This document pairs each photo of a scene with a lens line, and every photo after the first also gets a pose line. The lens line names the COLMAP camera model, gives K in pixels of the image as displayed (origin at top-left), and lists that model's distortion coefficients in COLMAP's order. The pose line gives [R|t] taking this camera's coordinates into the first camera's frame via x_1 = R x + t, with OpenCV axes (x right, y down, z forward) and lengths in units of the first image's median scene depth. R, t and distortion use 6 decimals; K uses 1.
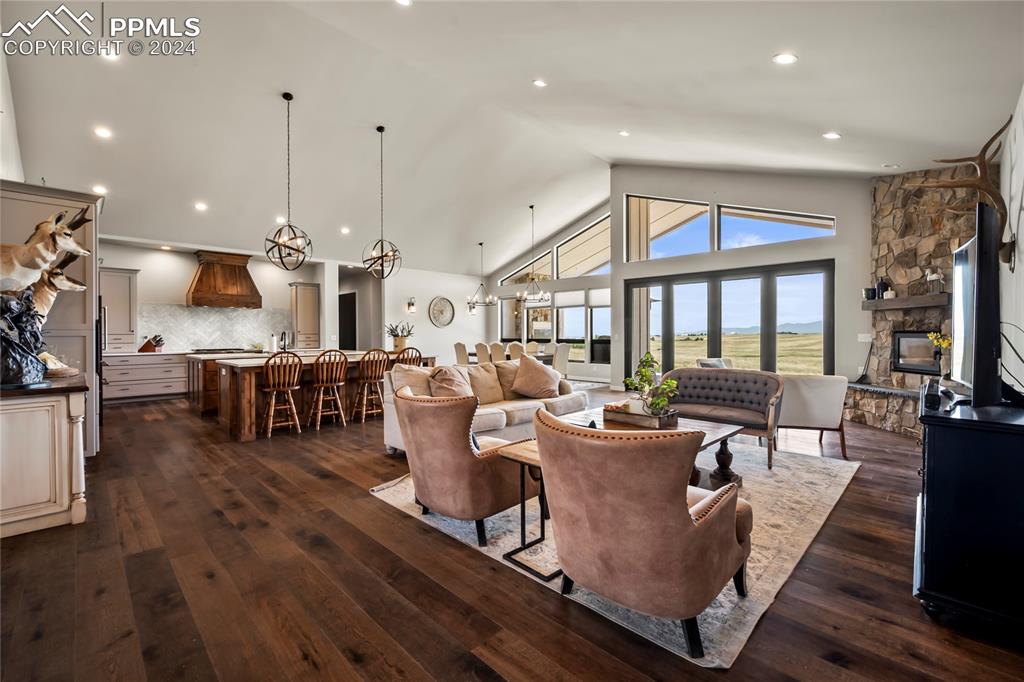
lens RADIAL K [[441.8, 0, 506.6], [0, 441.8, 335.6], [0, 0, 1]] dist [-0.003514, -0.000684]
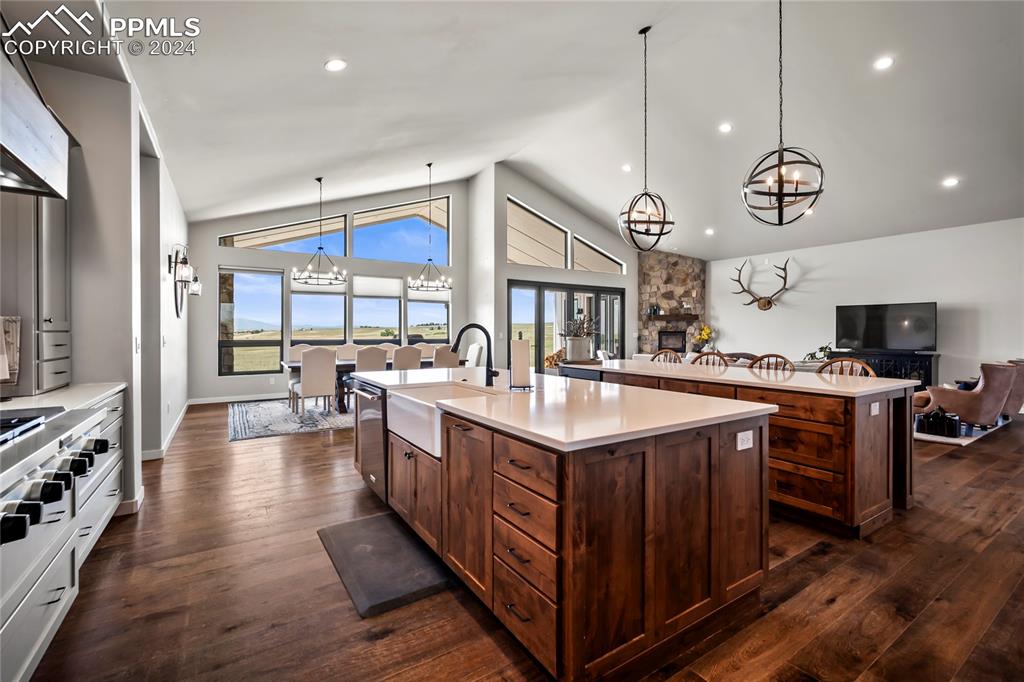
lens RADIAL K [[441.8, 0, 511.7], [0, 441.8, 331.9], [0, 0, 1]] dist [-0.003514, -0.000684]
pose [[0.201179, 0.001888, 0.979553, -0.739840], [-0.000165, 0.999998, -0.001894, -0.003016], [-0.979554, 0.000220, 0.201179, 0.798391]]
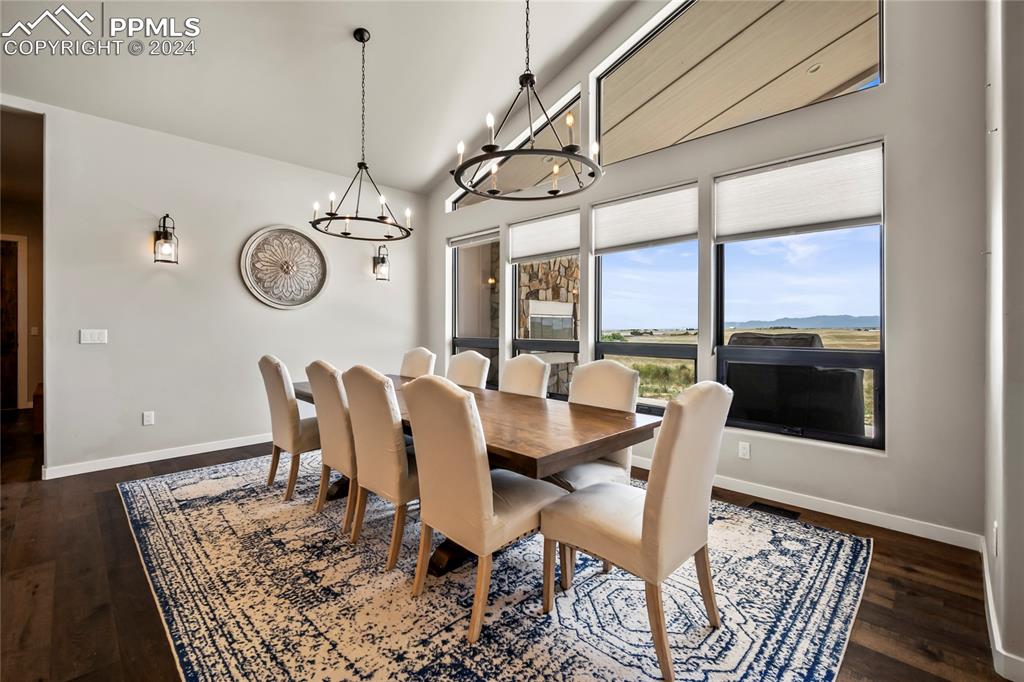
lens RADIAL K [[441.8, 0, 500.6], [0, 441.8, 327.4], [0, 0, 1]] dist [-0.003514, -0.000684]
pose [[0.999981, 0.005439, -0.002943, 0.052504], [-0.005450, 0.999978, -0.003825, -0.003337], [0.002923, 0.003841, 0.999988, 0.879287]]
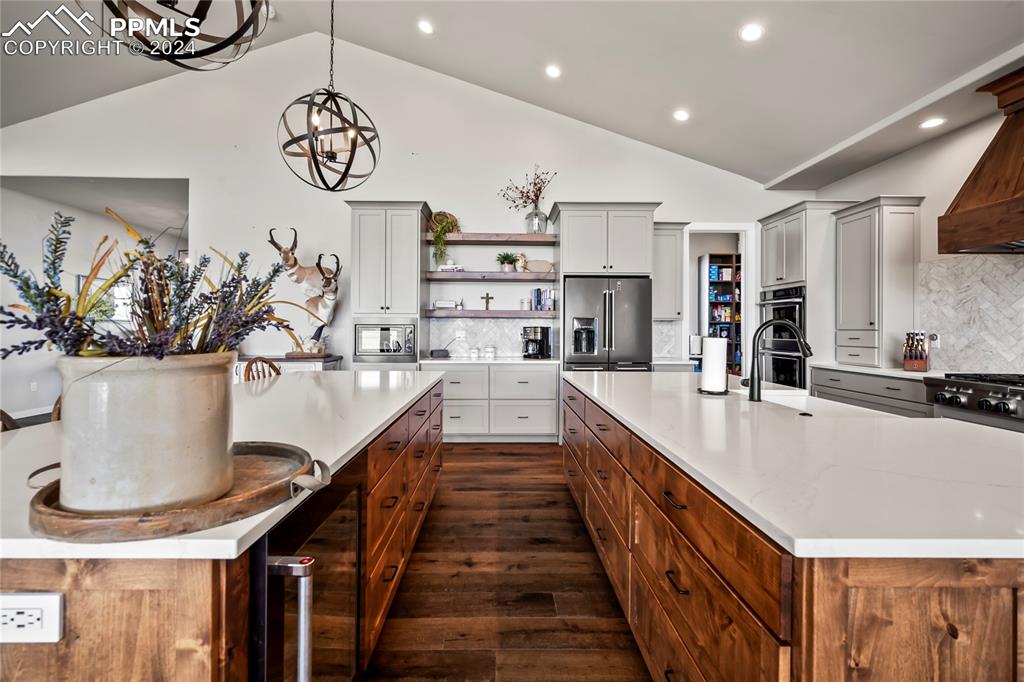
lens RADIAL K [[441.8, 0, 512.0], [0, 441.8, 326.5], [0, 0, 1]] dist [-0.003514, -0.000684]
pose [[-0.690124, -0.002528, -0.723686, -0.187176], [-0.004881, 0.999987, 0.001162, -0.004972], [0.723674, 0.004335, -0.690128, 0.944609]]
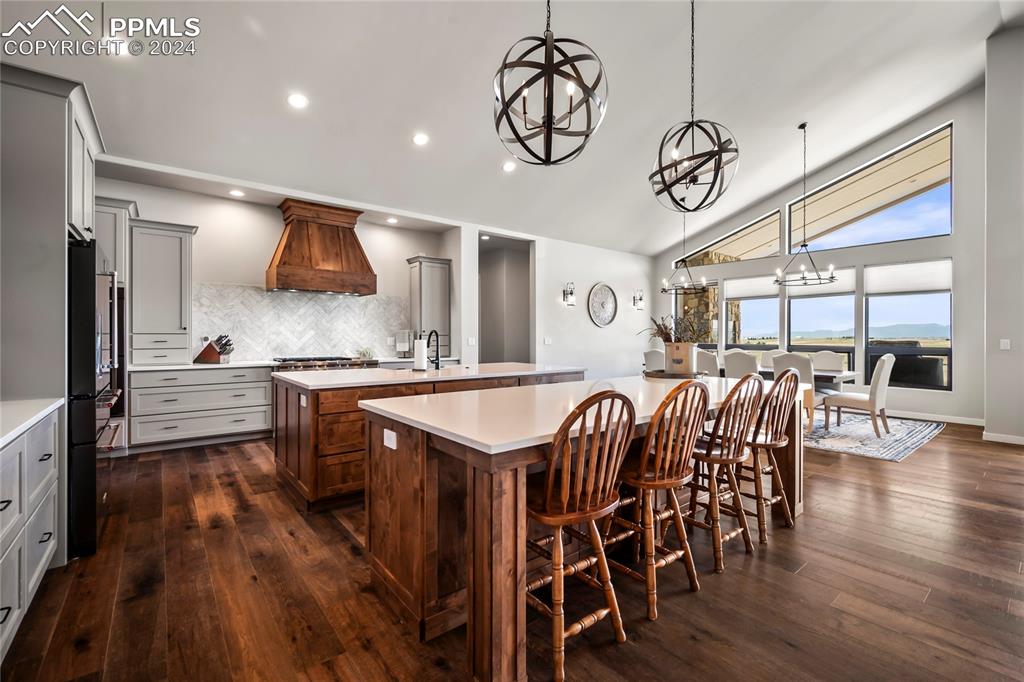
lens RADIAL K [[441.8, 0, 502.2], [0, 441.8, 339.3], [0, 0, 1]] dist [-0.003514, -0.000684]
pose [[0.993658, 0.007227, -0.112208, -0.317474], [-0.007025, 0.999973, 0.002194, 0.000179], [0.112221, -0.001392, 0.993682, 0.407528]]
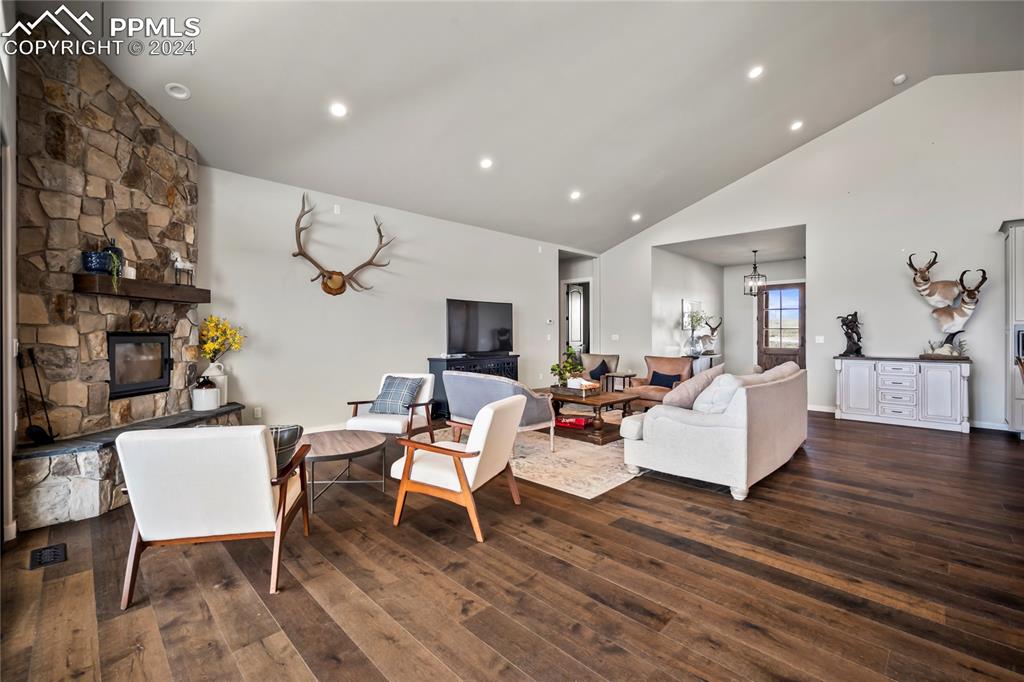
lens RADIAL K [[441.8, 0, 511.3], [0, 441.8, 334.6], [0, 0, 1]] dist [-0.003514, -0.000684]
pose [[-0.999997, 0.002123, -0.000990, 0.215386], [0.002117, 0.999978, 0.006231, -0.006513], [0.001003, 0.006229, -0.999980, 1.023290]]
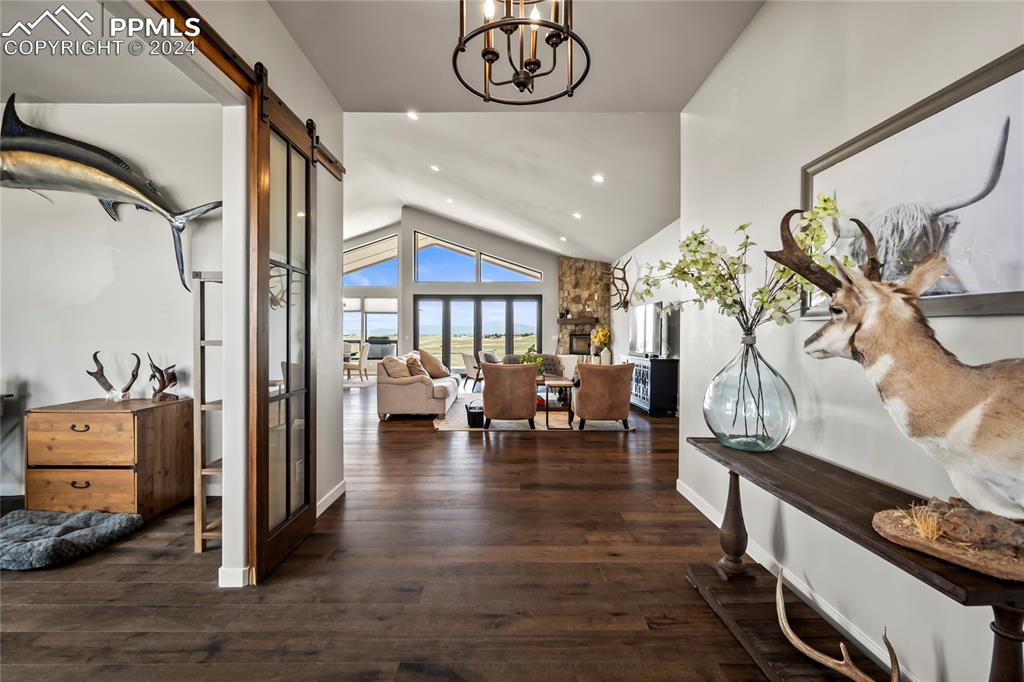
lens RADIAL K [[441.8, 0, 506.1], [0, 441.8, 337.7], [0, 0, 1]] dist [-0.003514, -0.000684]
pose [[0.700514, -0.000980, 0.713638, -0.499711], [-0.000907, 0.999997, 0.002264, 0.000623], [-0.713638, -0.002234, 0.700511, -0.137246]]
